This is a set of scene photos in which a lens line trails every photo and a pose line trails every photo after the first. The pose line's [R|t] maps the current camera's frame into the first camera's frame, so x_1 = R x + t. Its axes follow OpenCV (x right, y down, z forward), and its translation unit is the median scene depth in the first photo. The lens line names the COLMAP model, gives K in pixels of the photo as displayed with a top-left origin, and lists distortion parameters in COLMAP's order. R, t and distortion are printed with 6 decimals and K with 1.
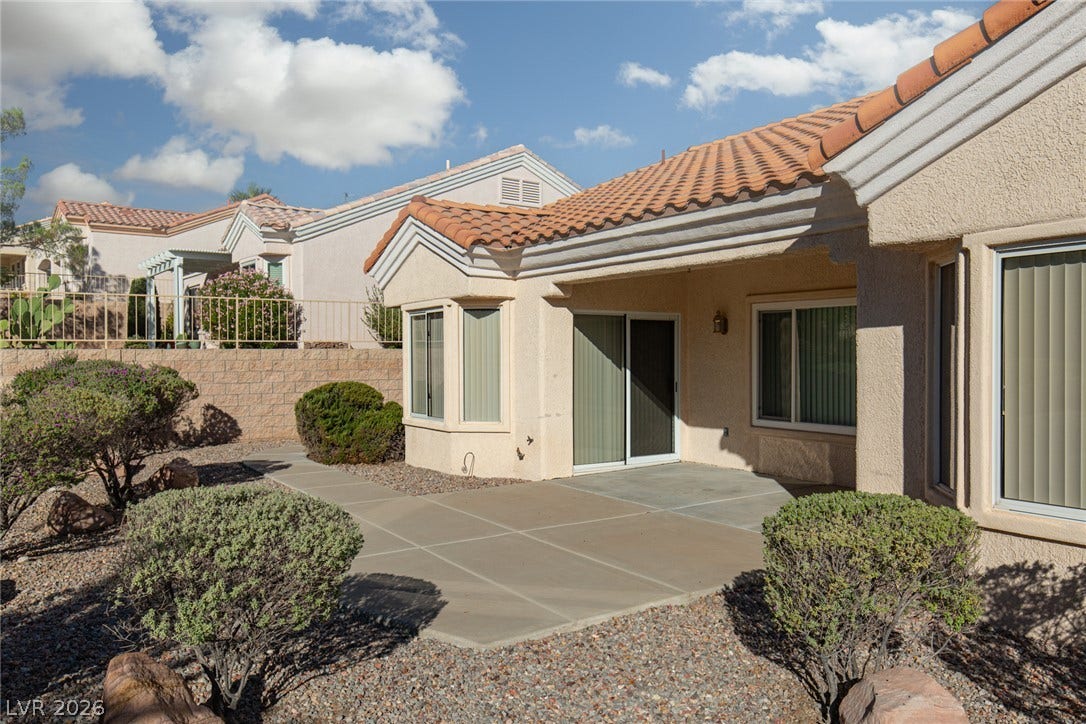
lens RADIAL K [[760.1, 0, 529.9], [0, 760.1, 370.1], [0, 0, 1]] dist [0.050917, 0.002731]
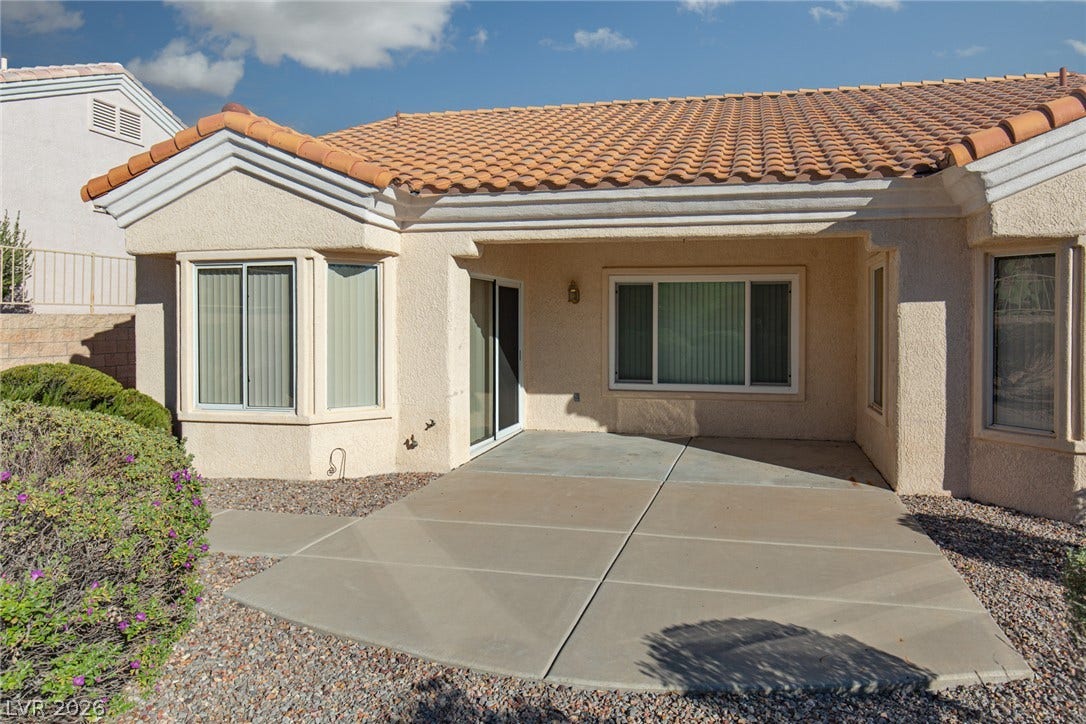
lens RADIAL K [[681.4, 0, 571.7], [0, 681.4, 334.2], [0, 0, 1]] dist [0.009444, -0.001159]
pose [[0.727343, -0.010545, 0.686193, -0.405907], [0.011489, 0.999929, 0.003188, -0.008493], [-0.686178, 0.005565, 0.727412, 0.341946]]
